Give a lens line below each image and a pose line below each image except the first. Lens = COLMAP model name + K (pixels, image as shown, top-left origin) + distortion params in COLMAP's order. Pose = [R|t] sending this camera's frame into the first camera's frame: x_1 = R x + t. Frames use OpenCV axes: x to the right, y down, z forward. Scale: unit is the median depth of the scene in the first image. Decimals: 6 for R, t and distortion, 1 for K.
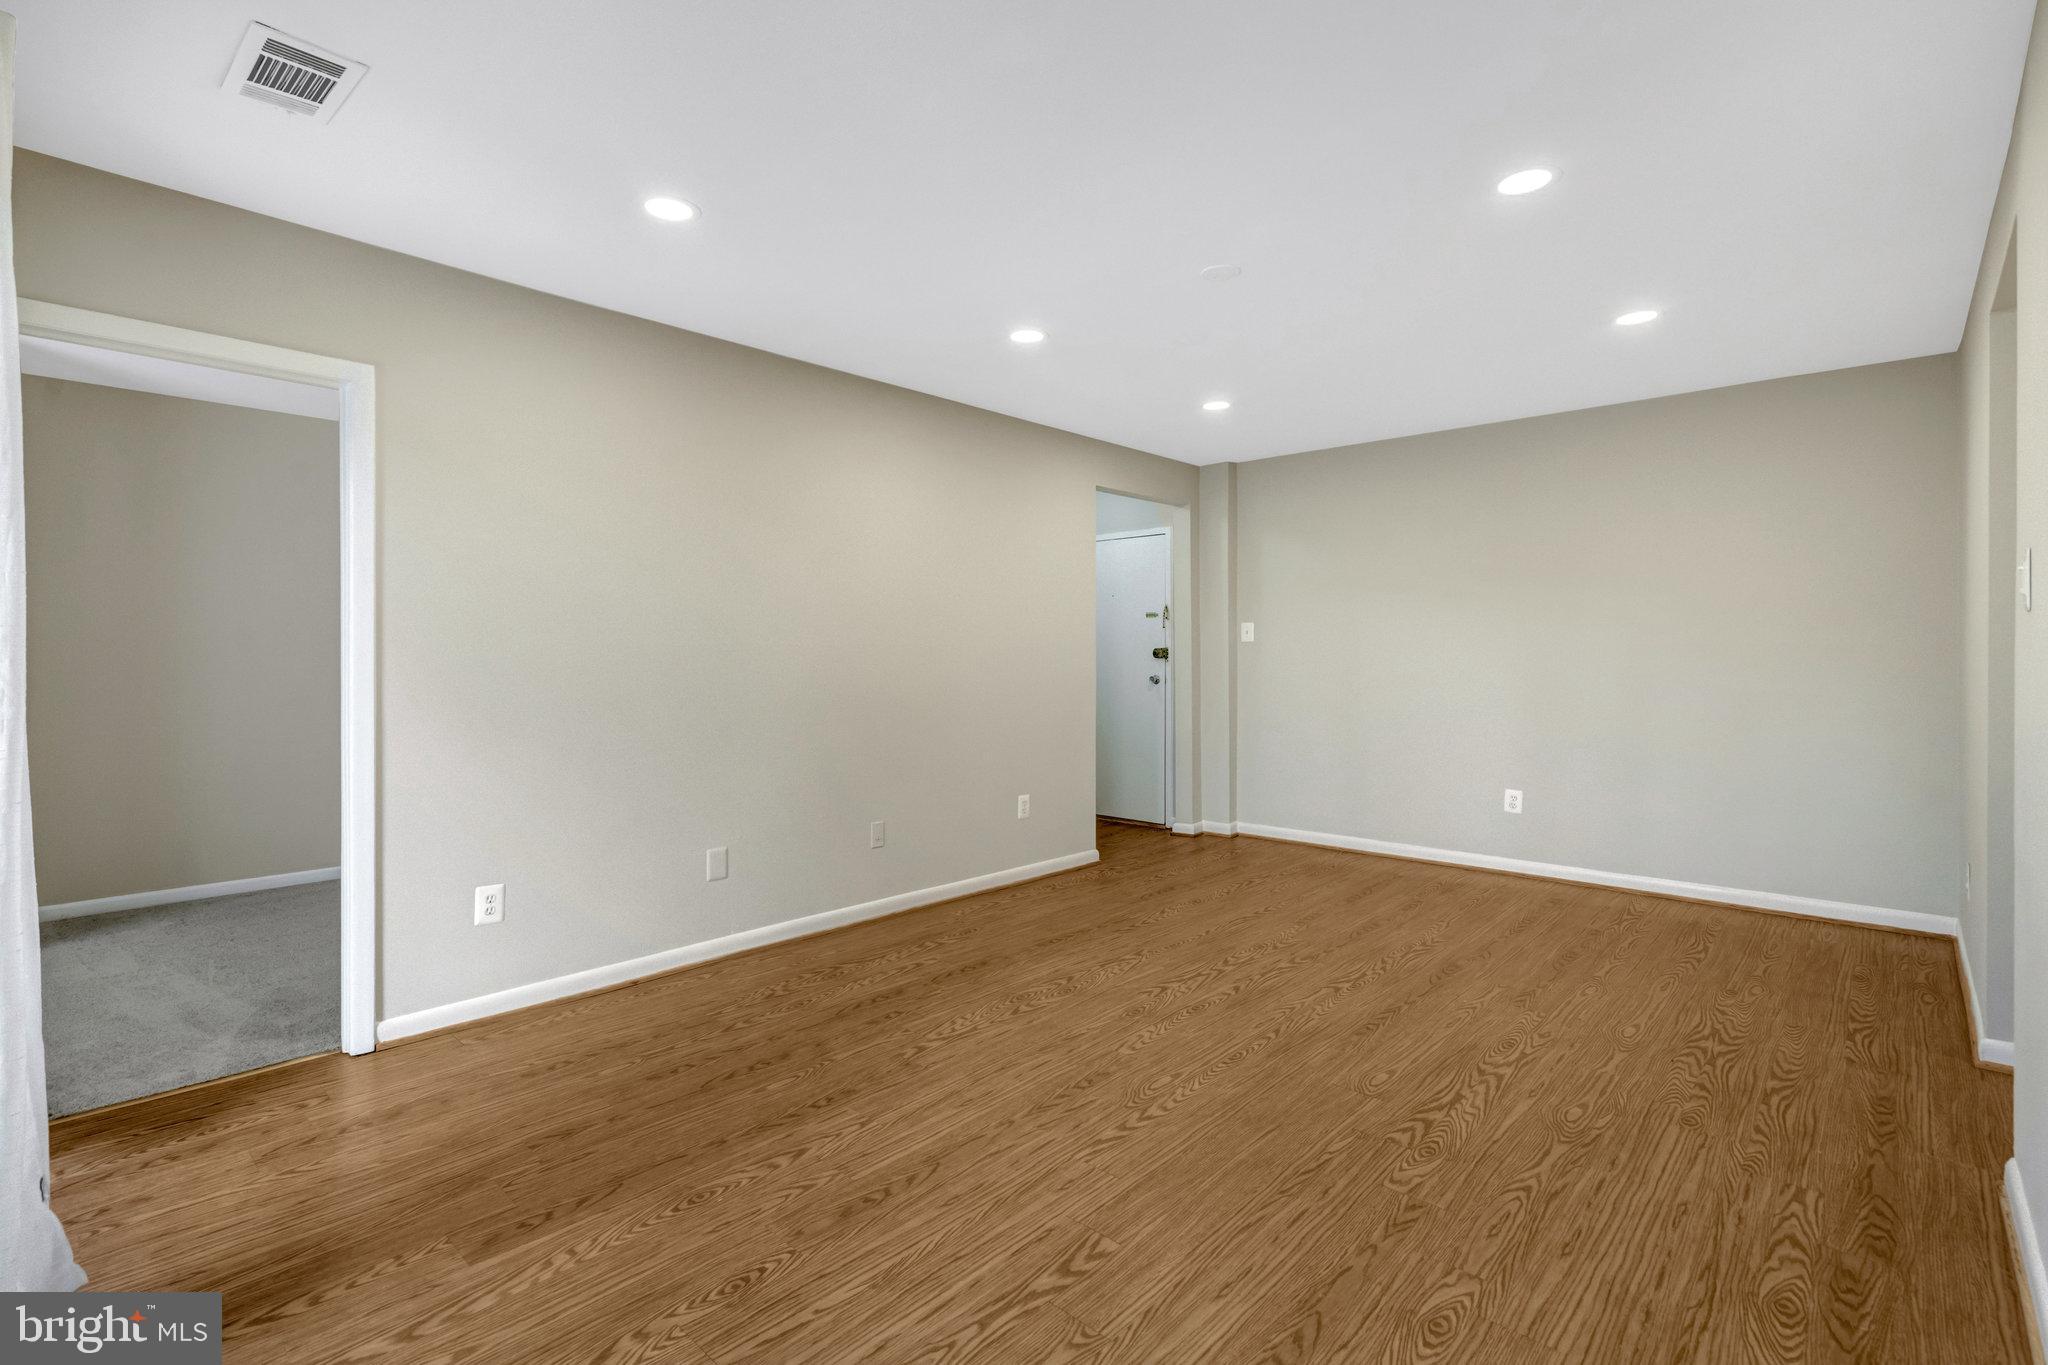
lens RADIAL K [[942.6, 0, 1026.8], [0, 942.6, 656.8], [0, 0, 1]] dist [-0.000564, 0.000786]
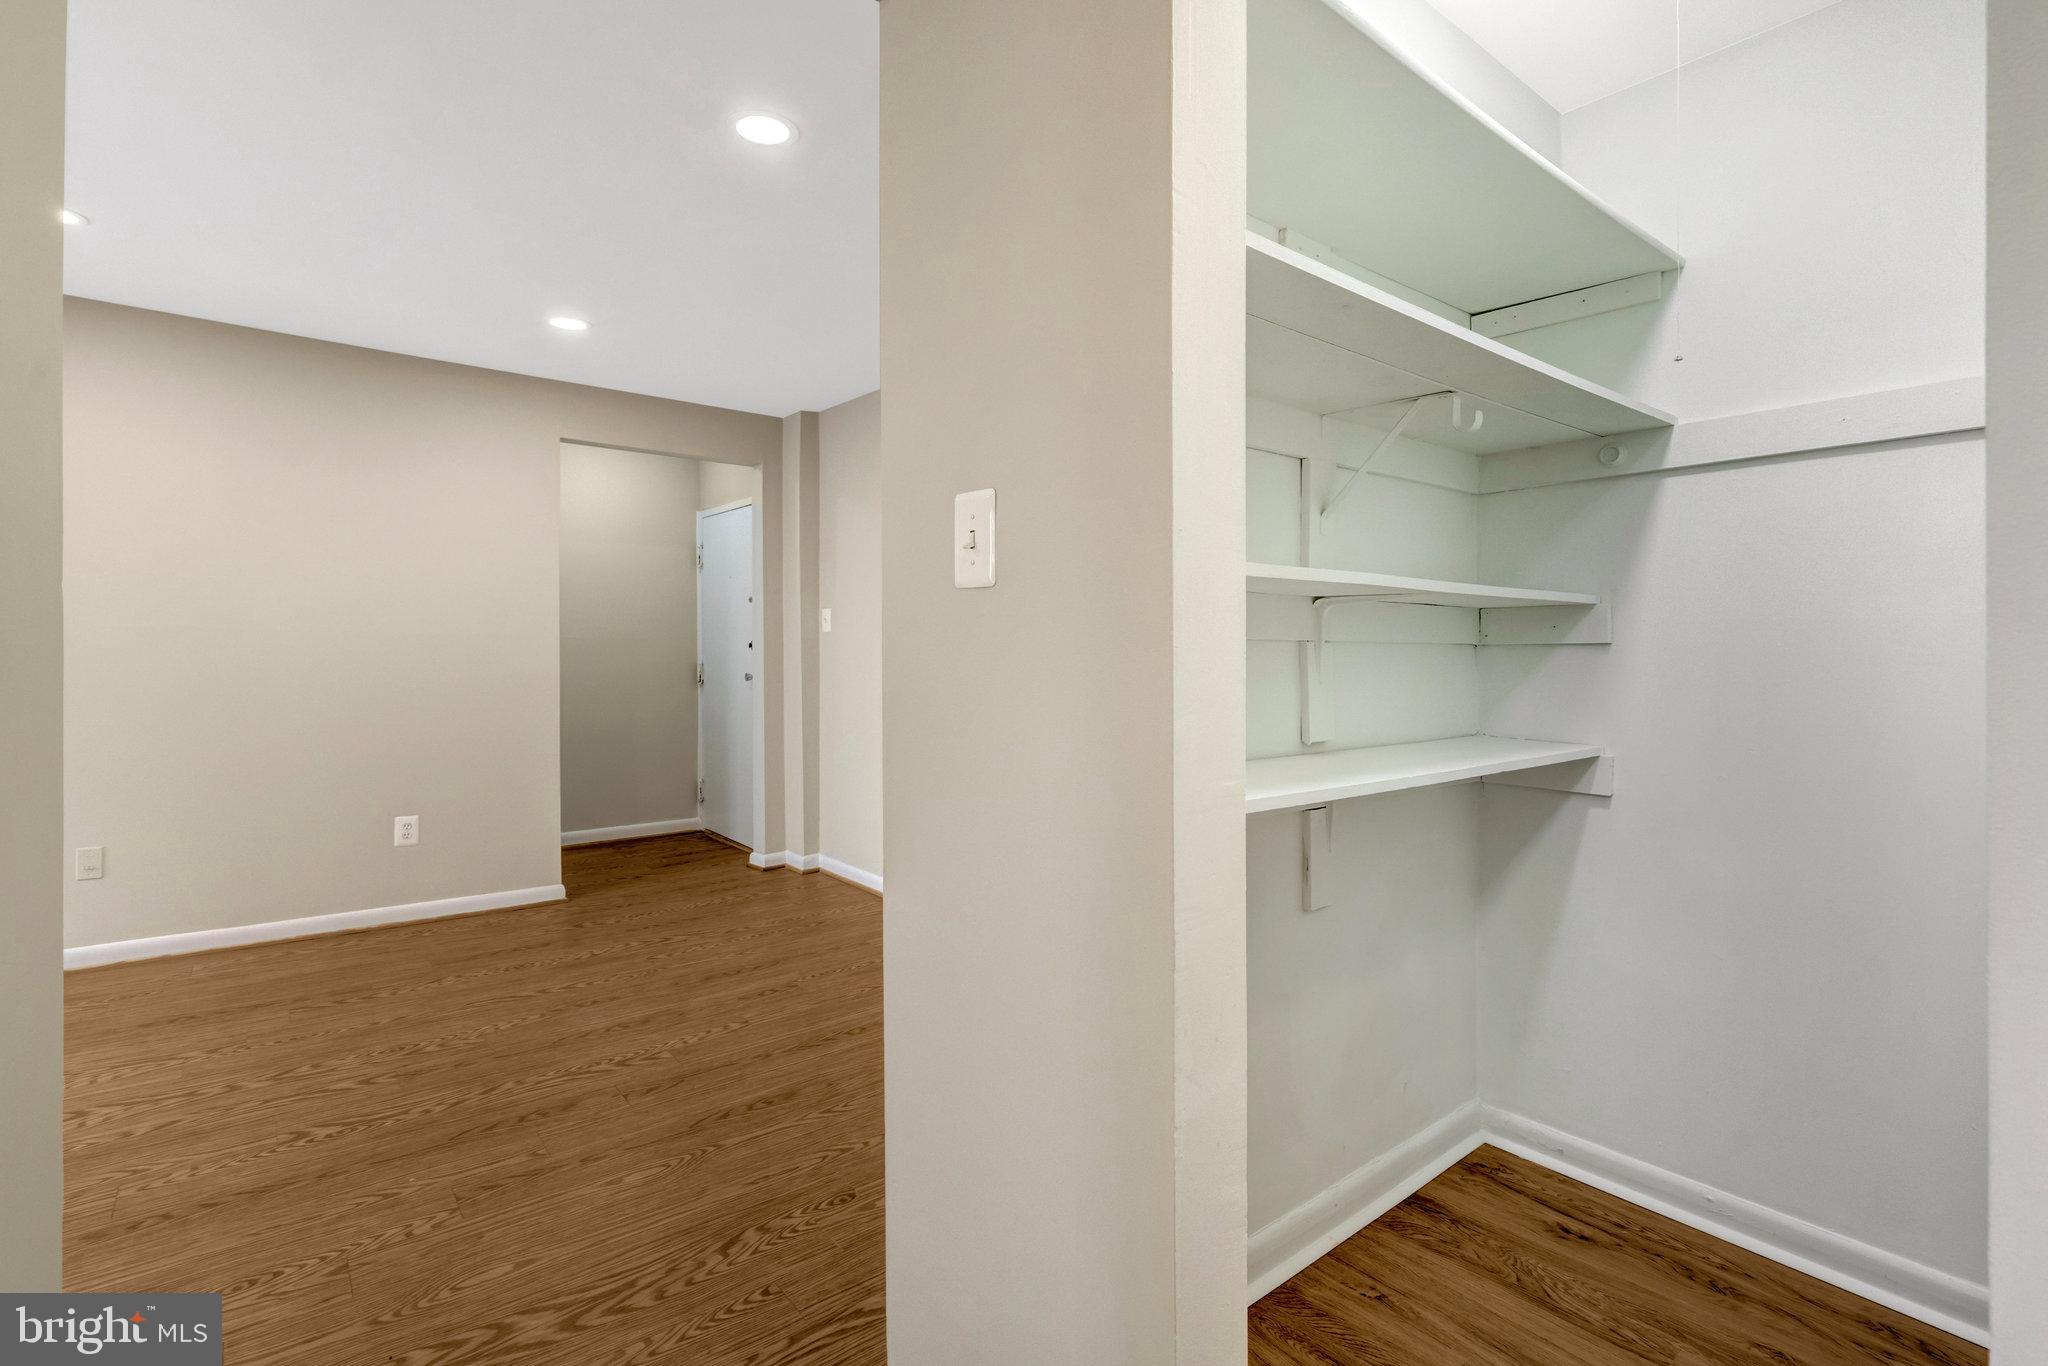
lens RADIAL K [[942.6, 0, 1026.8], [0, 942.6, 657.3], [0, 0, 1]] dist [-0.000564, 0.000786]
pose [[0.989152, 0.009784, -0.146569, 0.586895], [-0.009364, 0.999950, 0.003557, 0.000841], [0.146597, -0.002146, 0.989194, 0.255004]]
